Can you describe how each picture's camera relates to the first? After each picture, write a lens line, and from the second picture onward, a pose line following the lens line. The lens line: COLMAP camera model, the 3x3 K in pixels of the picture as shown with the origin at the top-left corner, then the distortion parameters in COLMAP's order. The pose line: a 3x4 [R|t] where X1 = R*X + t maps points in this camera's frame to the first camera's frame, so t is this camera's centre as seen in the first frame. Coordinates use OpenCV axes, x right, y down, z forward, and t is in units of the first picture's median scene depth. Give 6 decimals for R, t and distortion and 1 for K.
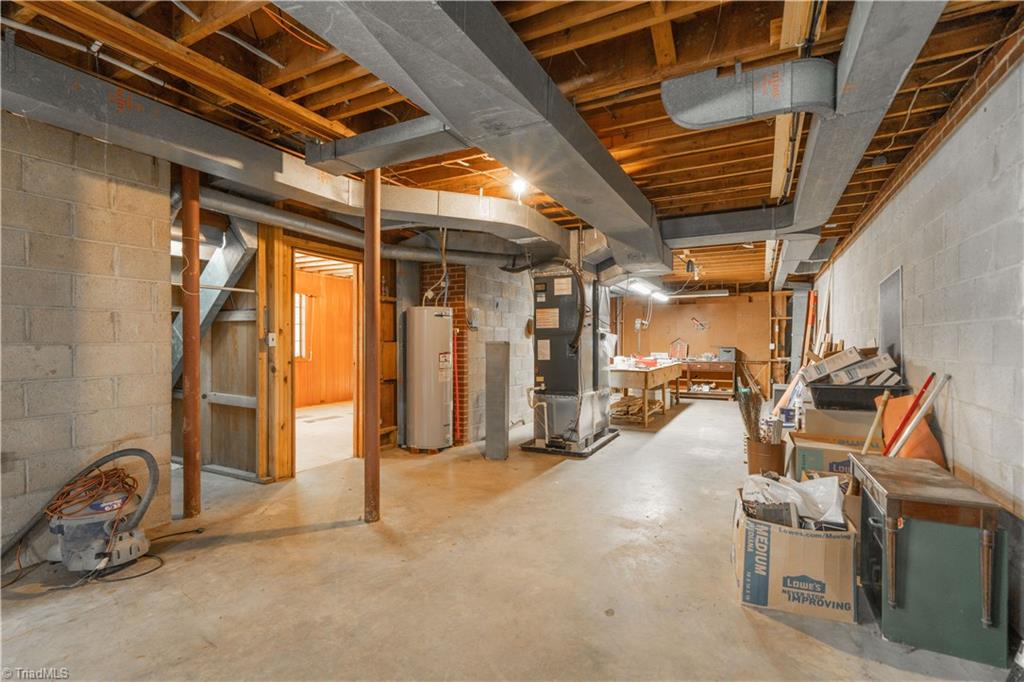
lens RADIAL K [[472.1, 0, 533.6], [0, 472.1, 348.1], [0, 0, 1]] dist [-0.008305, 0.003559]
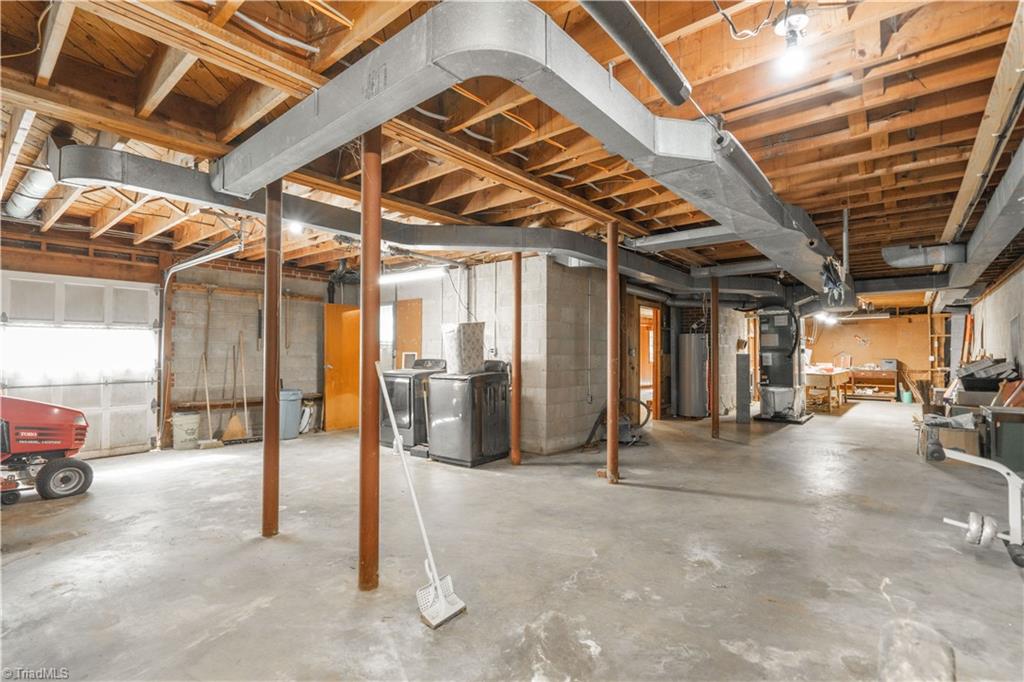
lens RADIAL K [[472.1, 0, 507.8], [0, 472.1, 343.7], [0, 0, 1]] dist [-0.008305, 0.003559]
pose [[0.967019, -0.000968, -0.254704, -0.269445], [-0.007493, 0.999452, -0.032247, 0.005869], [0.254596, 0.033092, 0.966481, -0.502415]]
